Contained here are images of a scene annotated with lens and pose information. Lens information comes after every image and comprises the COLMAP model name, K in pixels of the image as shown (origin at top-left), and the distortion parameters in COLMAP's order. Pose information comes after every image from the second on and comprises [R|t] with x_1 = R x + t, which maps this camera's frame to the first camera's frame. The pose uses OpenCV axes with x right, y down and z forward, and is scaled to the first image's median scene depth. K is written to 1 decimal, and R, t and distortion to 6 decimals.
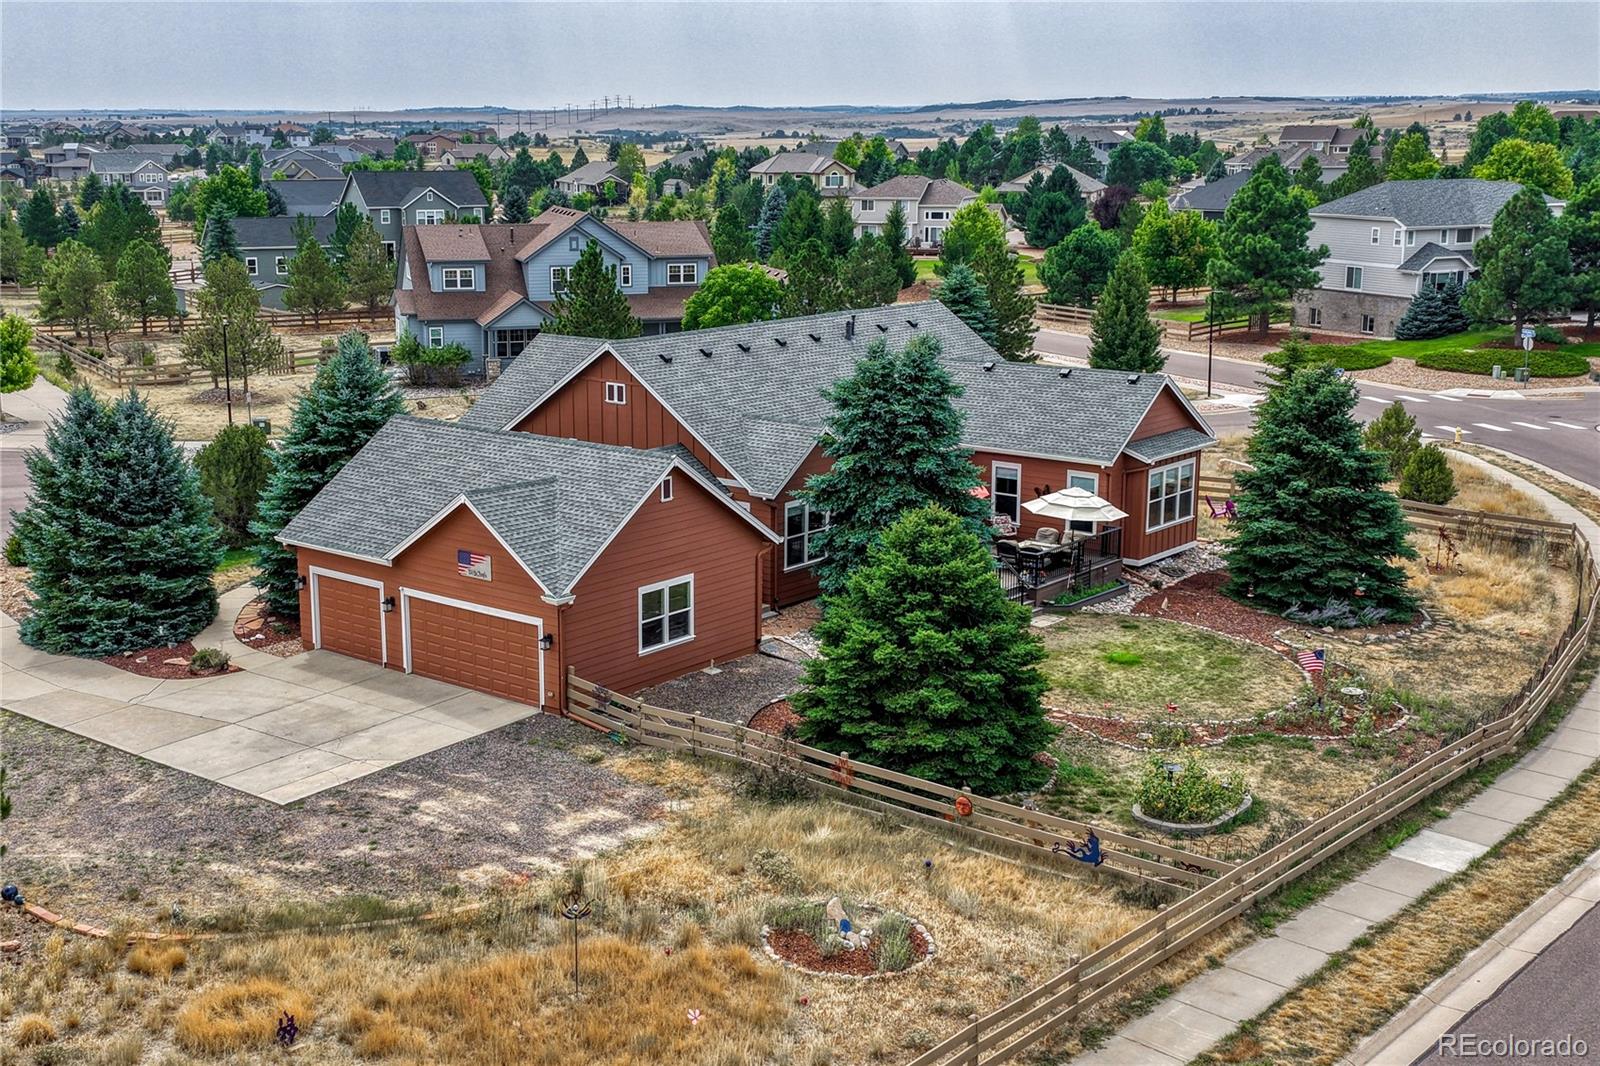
lens RADIAL K [[1964.2, 0, 678.5], [0, 1964.2, 533.1], [0, 0, 1]] dist [0.070042, 0.000000]
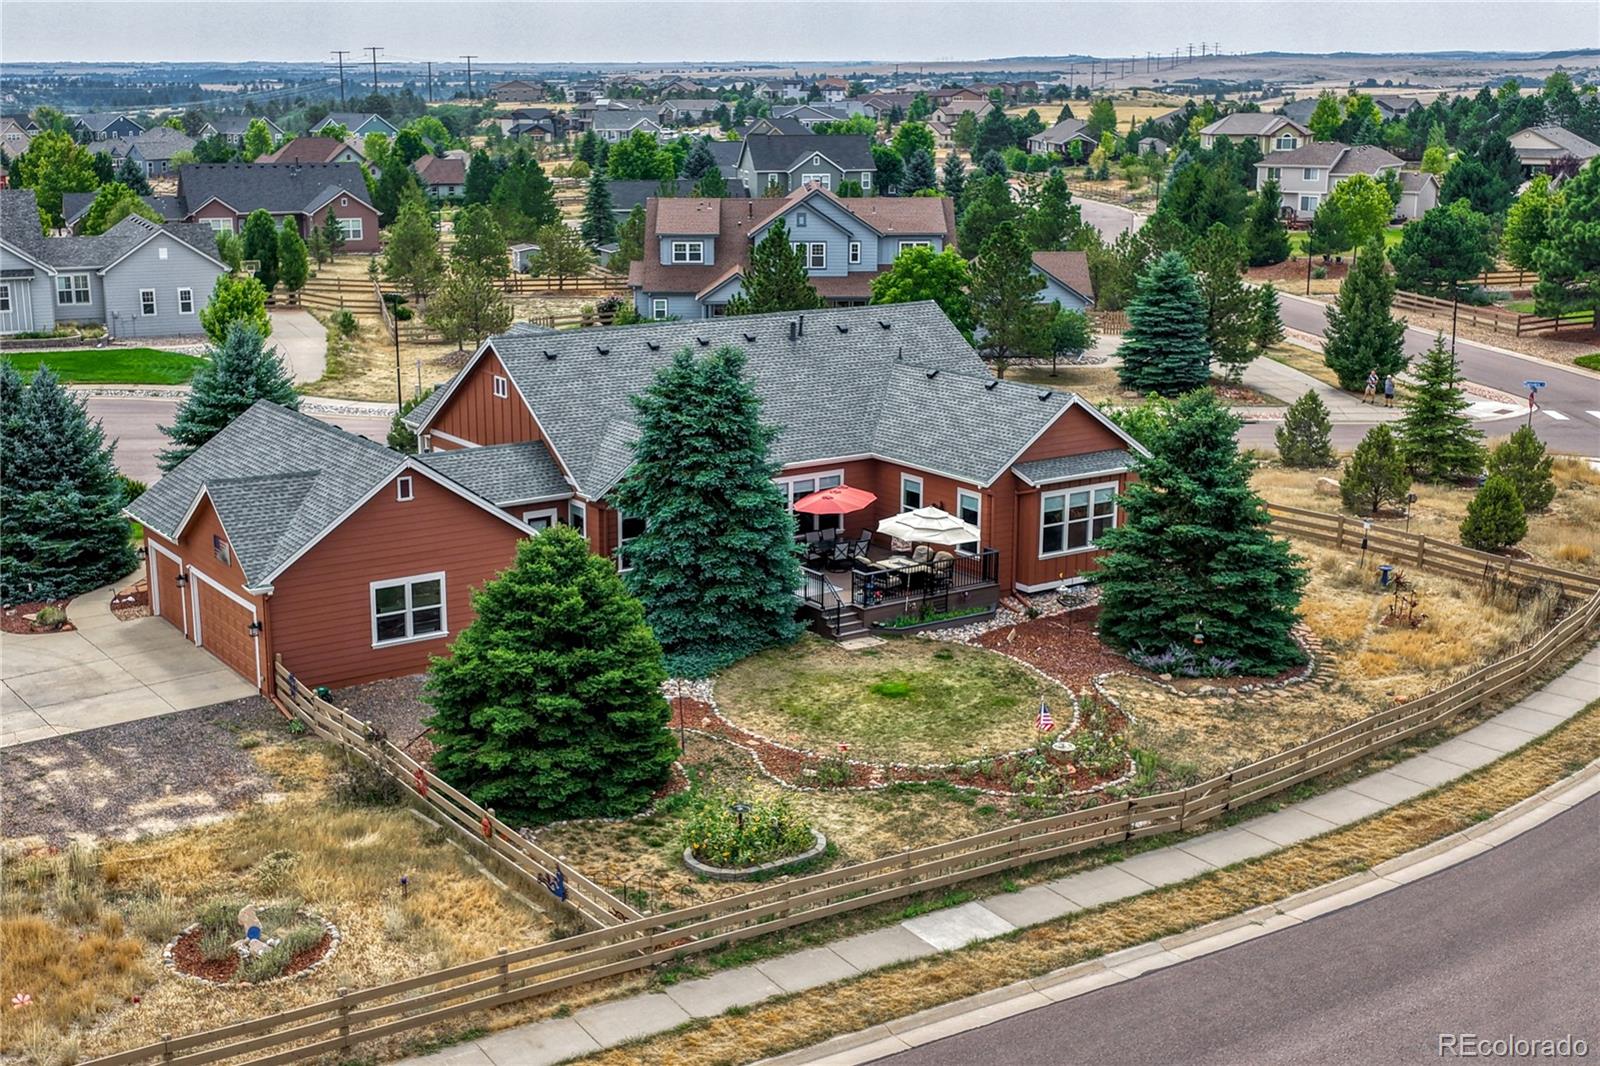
lens RADIAL K [[1964.2, 0, 672.1], [0, 1964.2, 490.9], [0, 0, 1]] dist [0.070042, 0.000000]
pose [[0.958217, 0.060415, -0.279588, 0.375616], [-0.059361, 0.998161, 0.012245, -0.038063], [0.279813, 0.004863, 0.960042, 0.042291]]
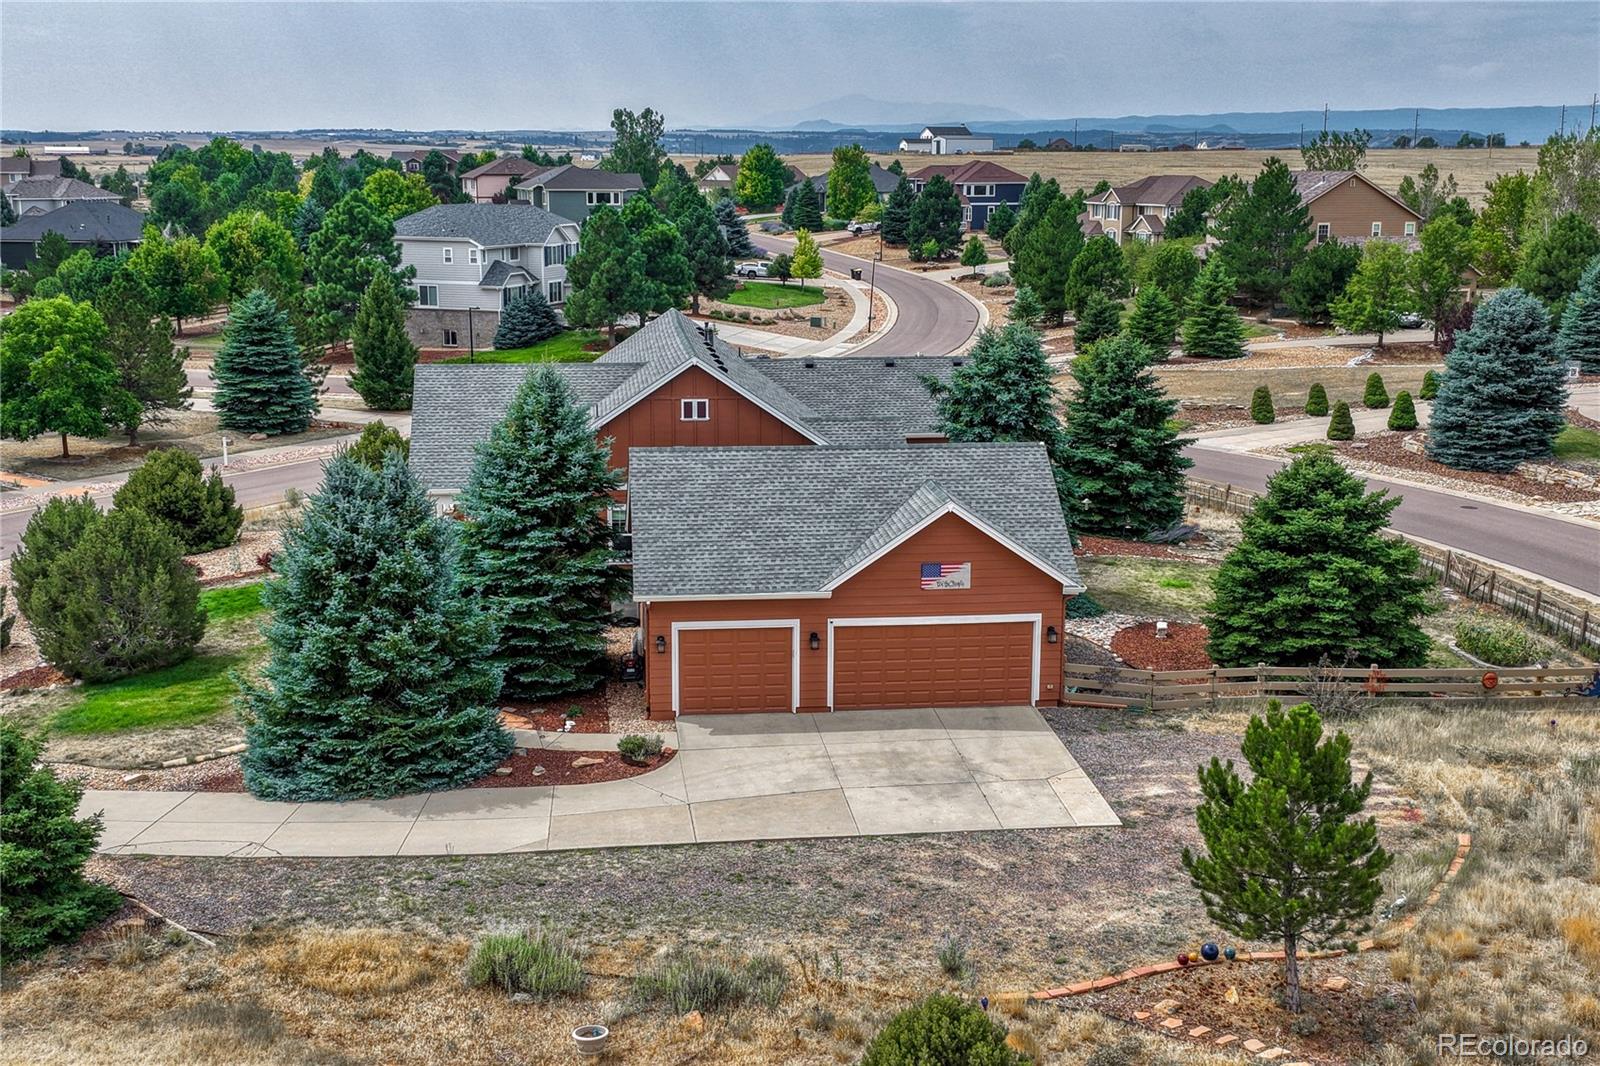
lens RADIAL K [[1964.2, 0, 791.1], [0, 1964.2, 532.2], [0, 0, 1]] dist [0.070042, 0.000000]
pose [[0.670462, -0.134164, 0.729713, -0.756623], [0.148678, 0.987860, 0.045021, -0.052612], [-0.726894, 0.078308, 0.682270, 0.350358]]
